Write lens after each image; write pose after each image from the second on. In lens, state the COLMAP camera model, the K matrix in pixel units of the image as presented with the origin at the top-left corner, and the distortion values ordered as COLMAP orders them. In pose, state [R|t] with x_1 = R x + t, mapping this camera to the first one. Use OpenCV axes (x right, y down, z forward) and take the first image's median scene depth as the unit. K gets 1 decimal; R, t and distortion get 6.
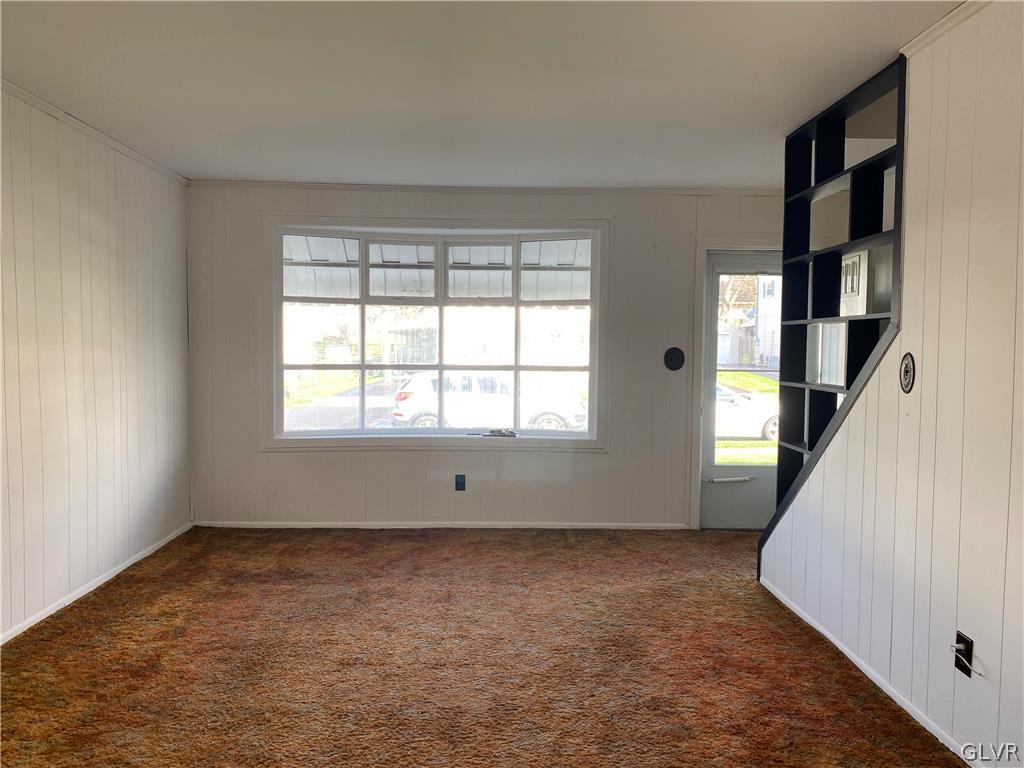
lens RADIAL K [[786.9, 0, 513.0], [0, 786.9, 385.7], [0, 0, 1]] dist [0.085010, -0.095631]
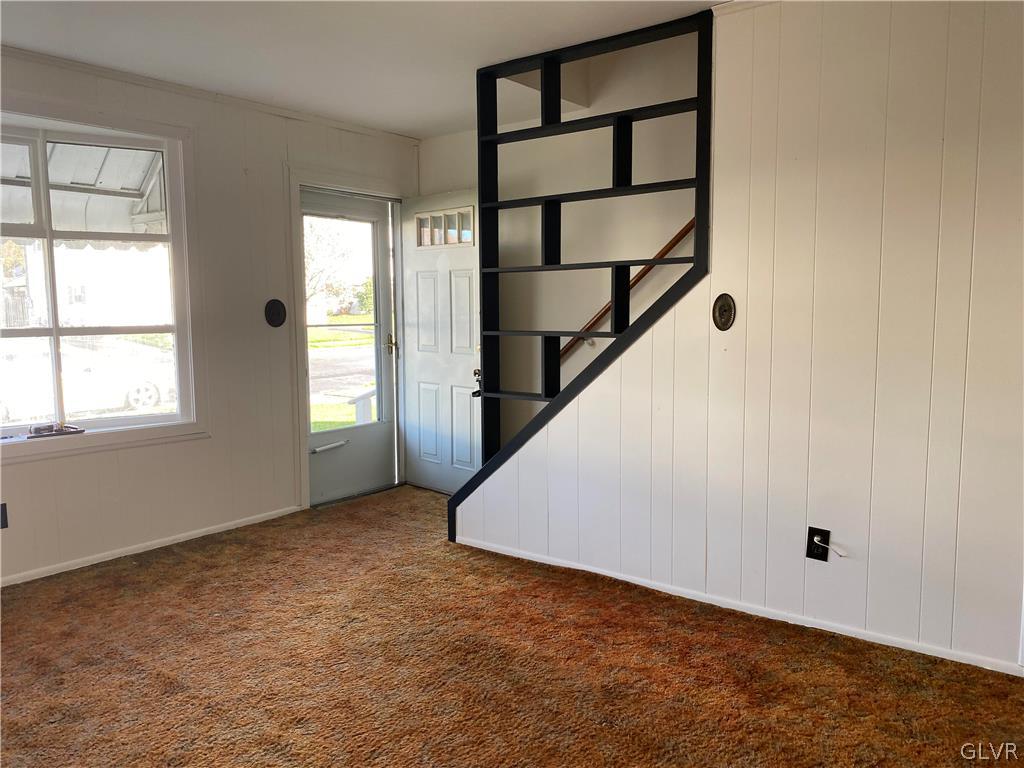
lens RADIAL K [[786.9, 0, 513.0], [0, 786.9, 385.7], [0, 0, 1]] dist [0.085010, -0.095631]
pose [[0.642946, -0.094257, 0.760089, -0.352074], [0.056584, 0.995532, 0.075590, -0.008871], [-0.763818, -0.005592, 0.645407, 0.338351]]
